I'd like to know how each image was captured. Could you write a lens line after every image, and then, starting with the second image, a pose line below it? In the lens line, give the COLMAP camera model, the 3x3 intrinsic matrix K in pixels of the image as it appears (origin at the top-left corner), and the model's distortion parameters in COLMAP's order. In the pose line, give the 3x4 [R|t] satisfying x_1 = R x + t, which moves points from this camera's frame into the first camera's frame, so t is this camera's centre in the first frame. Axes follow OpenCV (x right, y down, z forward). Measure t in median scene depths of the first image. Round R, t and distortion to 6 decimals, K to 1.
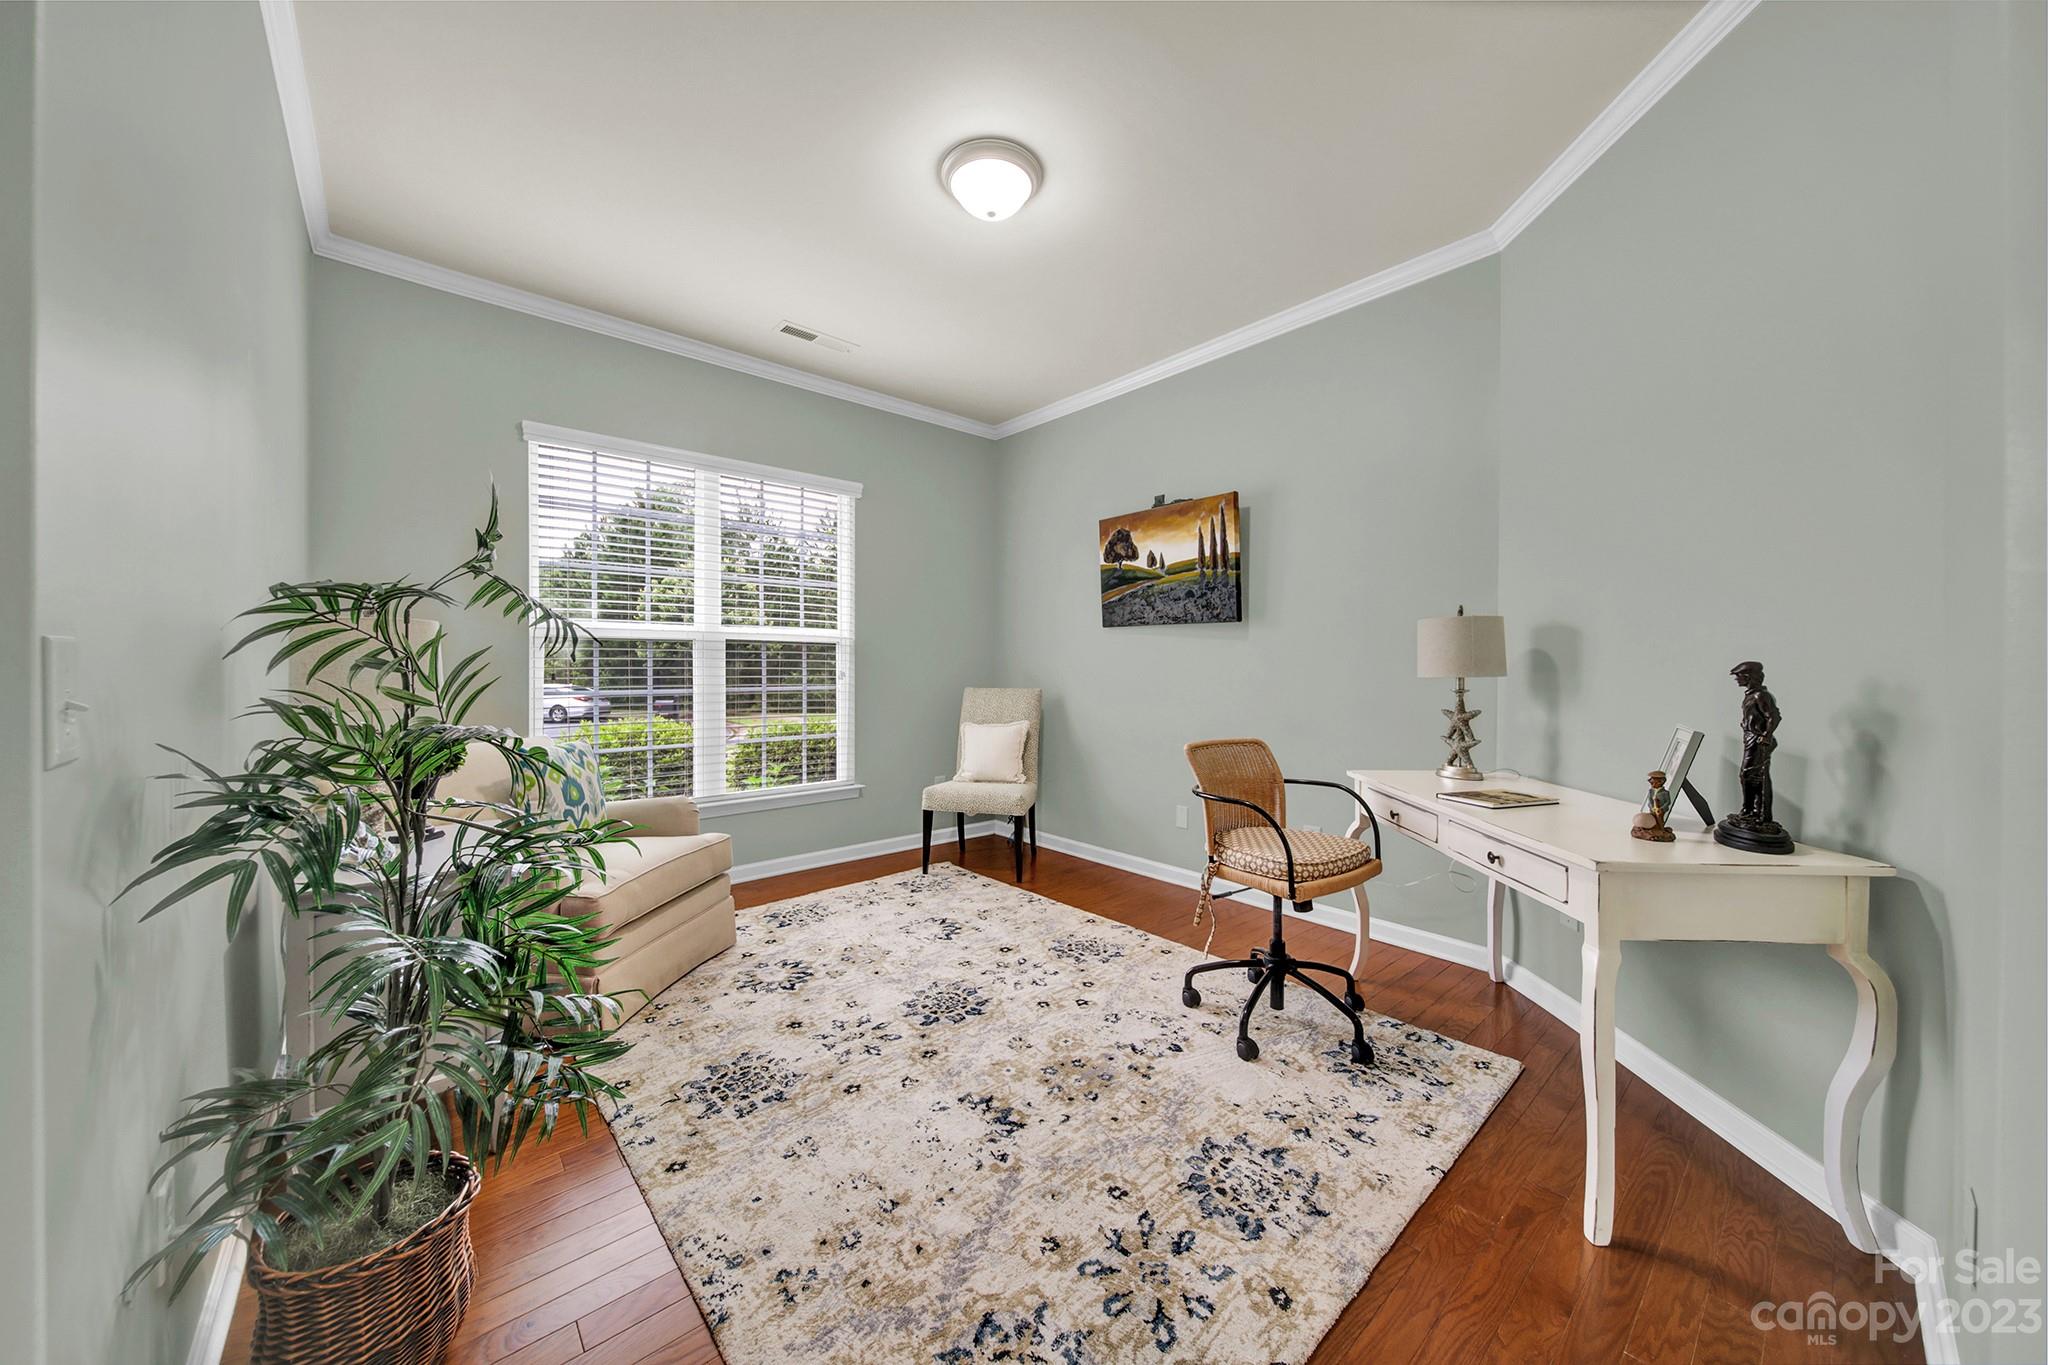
lens RADIAL K [[711.9, 0, 1024.5], [0, 711.9, 672.0], [0, 0, 1]] dist [-0.008350, -0.000337]
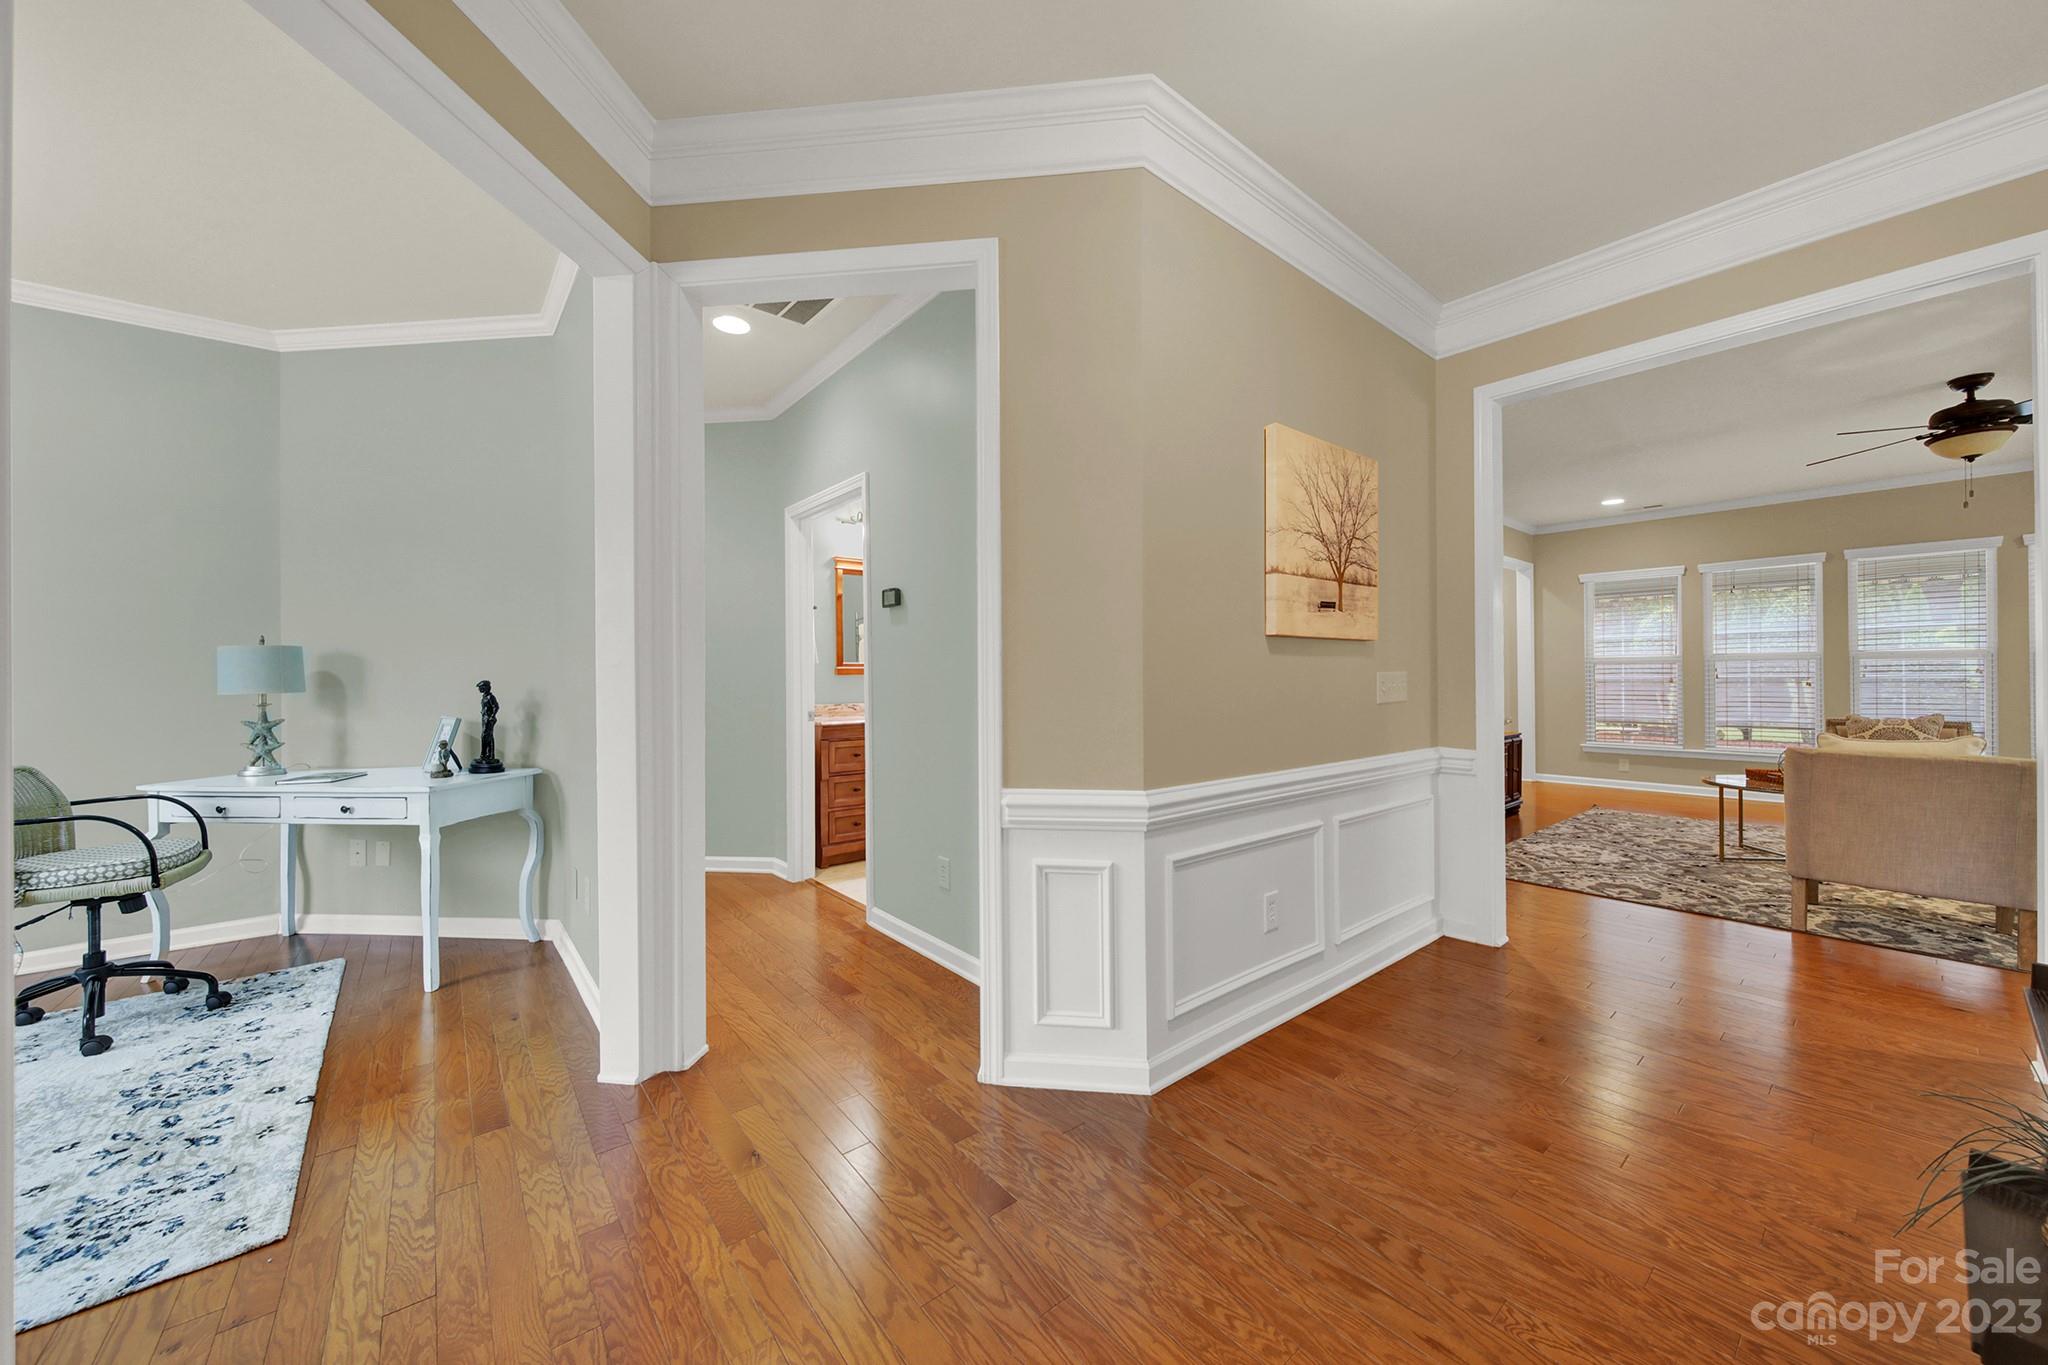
lens RADIAL K [[738.9, 0, 1025.3], [0, 738.9, 673.6], [0, 0, 1]] dist [-0.000520, -0.000393]
pose [[0.040767, -0.003818, 0.999161, -0.889995], [0.016128, 0.999865, 0.003162, -0.014973], [-0.999038, 0.015986, 0.040823, -0.553540]]
